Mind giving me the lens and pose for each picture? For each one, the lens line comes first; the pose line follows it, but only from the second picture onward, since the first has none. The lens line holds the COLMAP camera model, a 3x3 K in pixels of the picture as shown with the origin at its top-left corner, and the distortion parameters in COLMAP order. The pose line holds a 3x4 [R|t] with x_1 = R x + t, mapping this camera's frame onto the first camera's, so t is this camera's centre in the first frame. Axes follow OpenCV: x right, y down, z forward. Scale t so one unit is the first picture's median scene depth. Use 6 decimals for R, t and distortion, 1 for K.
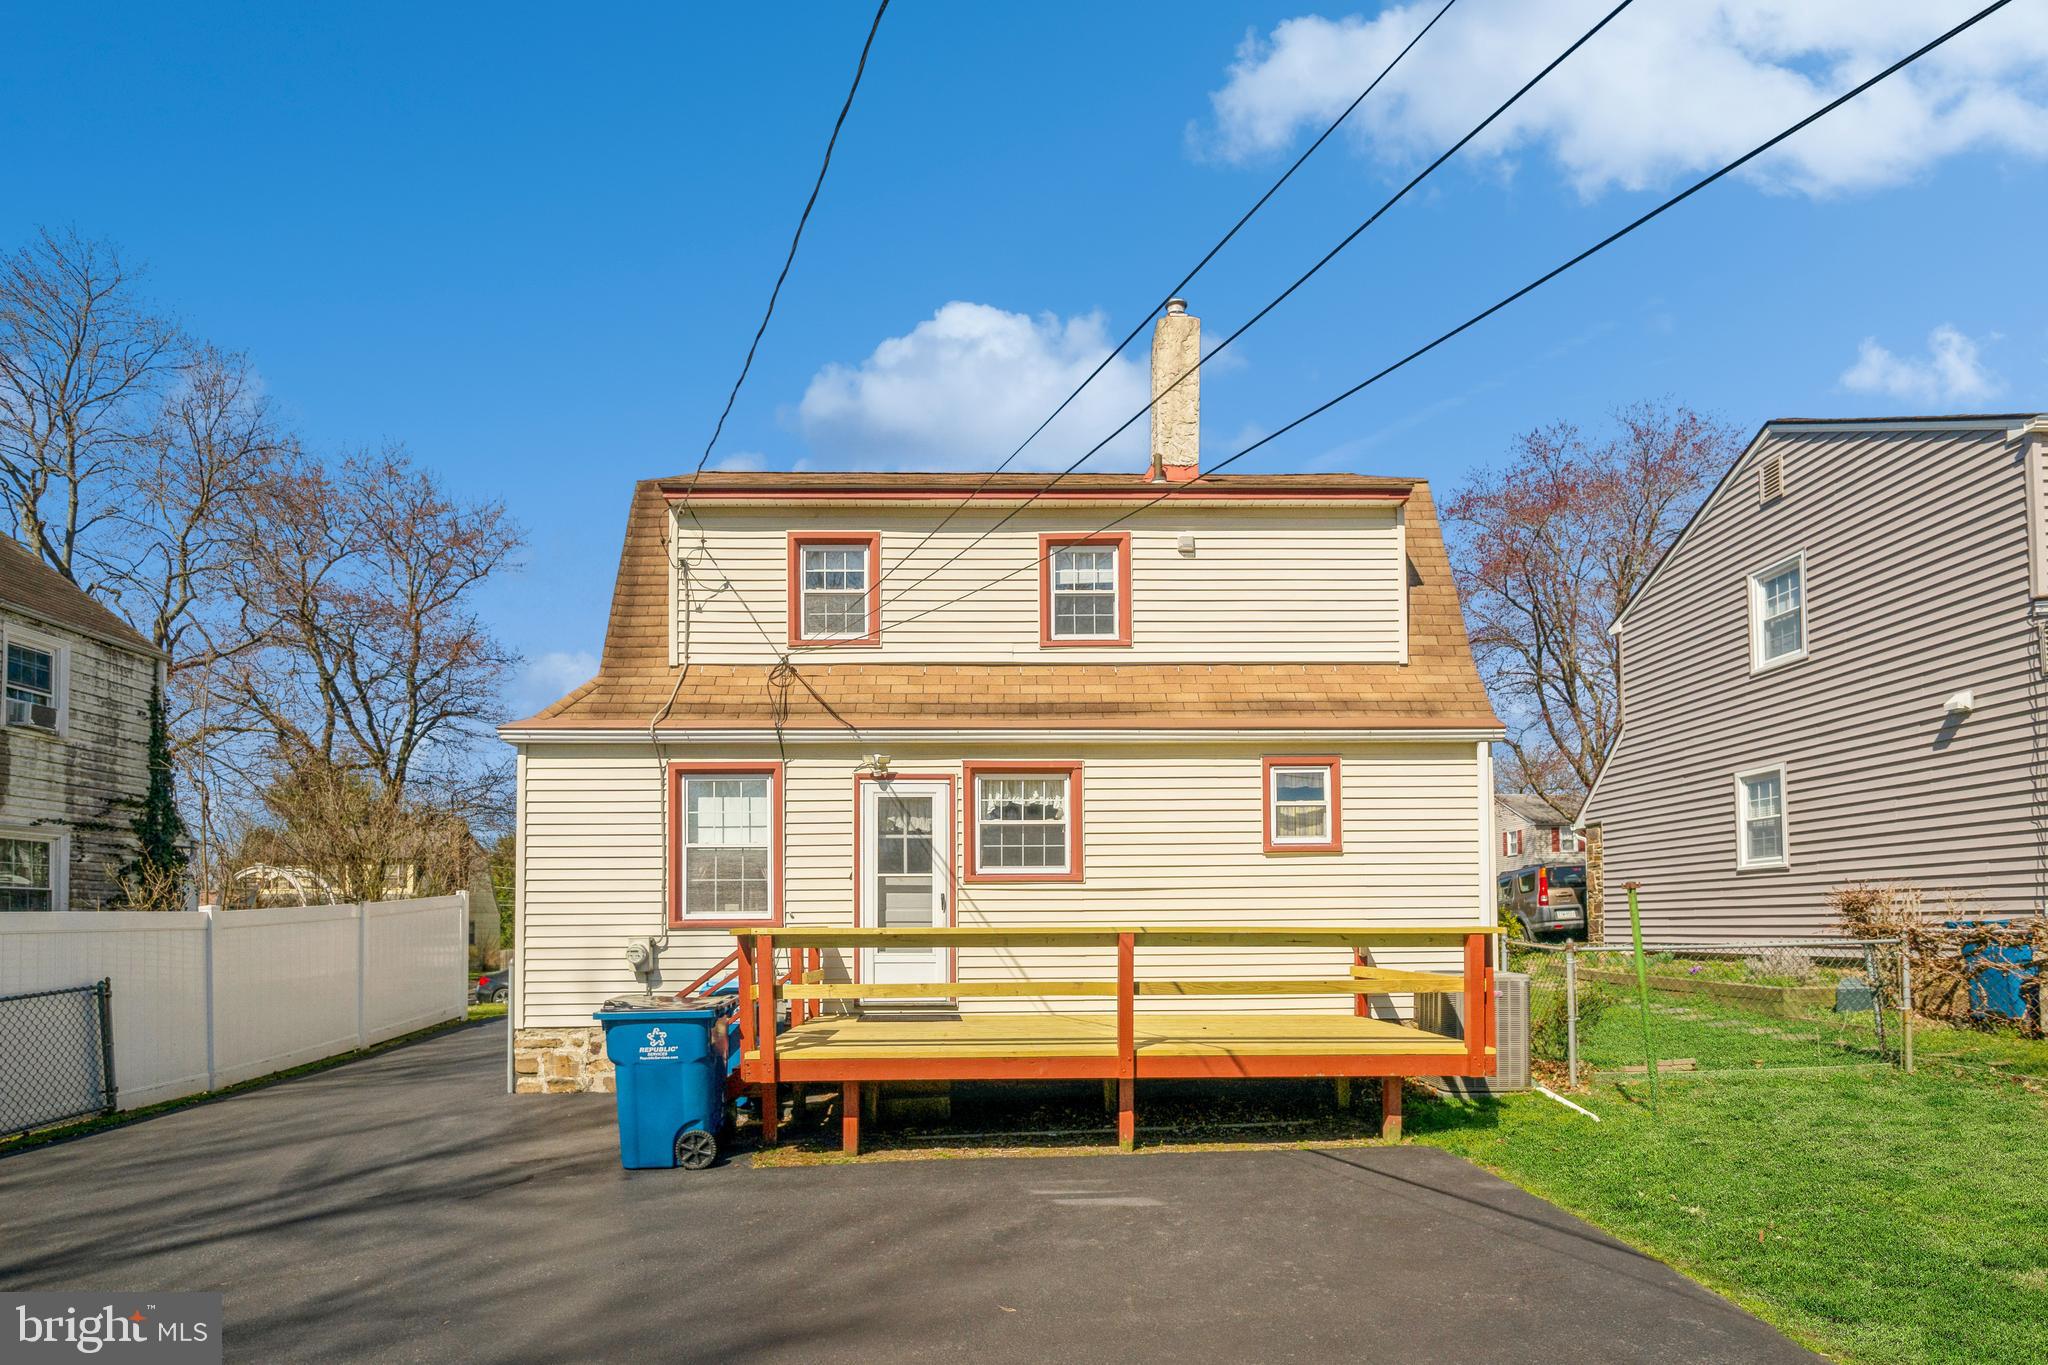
lens RADIAL K [[971.8, 0, 1024.9], [0, 971.8, 694.5], [0, 0, 1]] dist [-0.000166, -0.000469]
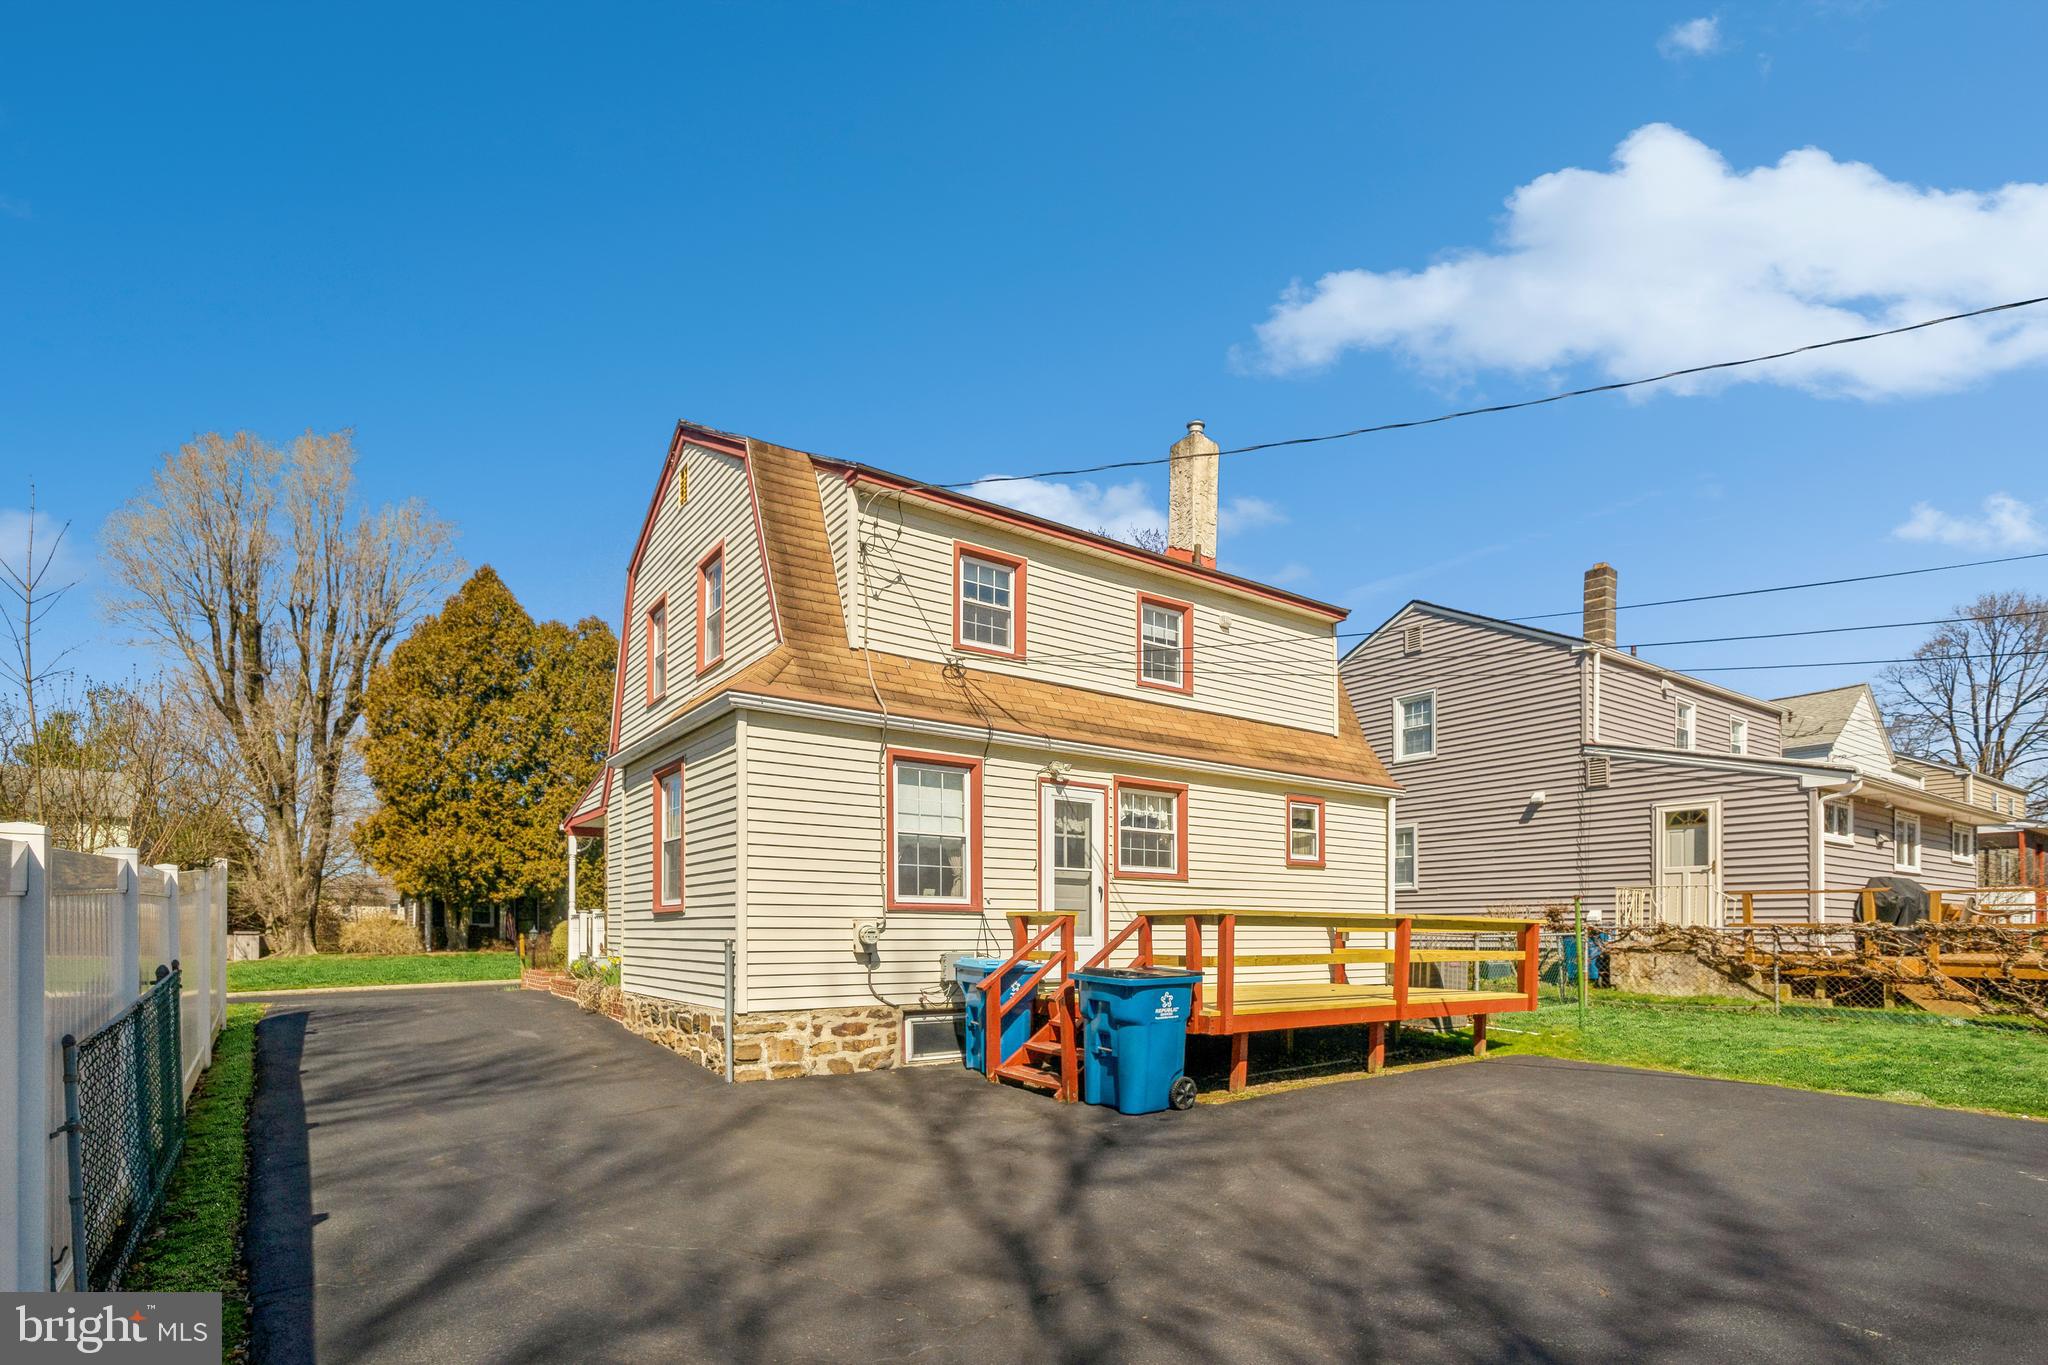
lens RADIAL K [[950.3, 0, 1025.2], [0, 950.3, 707.6], [0, 0, 1]] dist [-0.000586, 0.000469]
pose [[0.831299, 0.138606, 0.538266, -0.784710], [-0.138142, 0.989544, -0.041465, 0.049965], [-0.538385, -0.039888, 0.841754, 0.089663]]
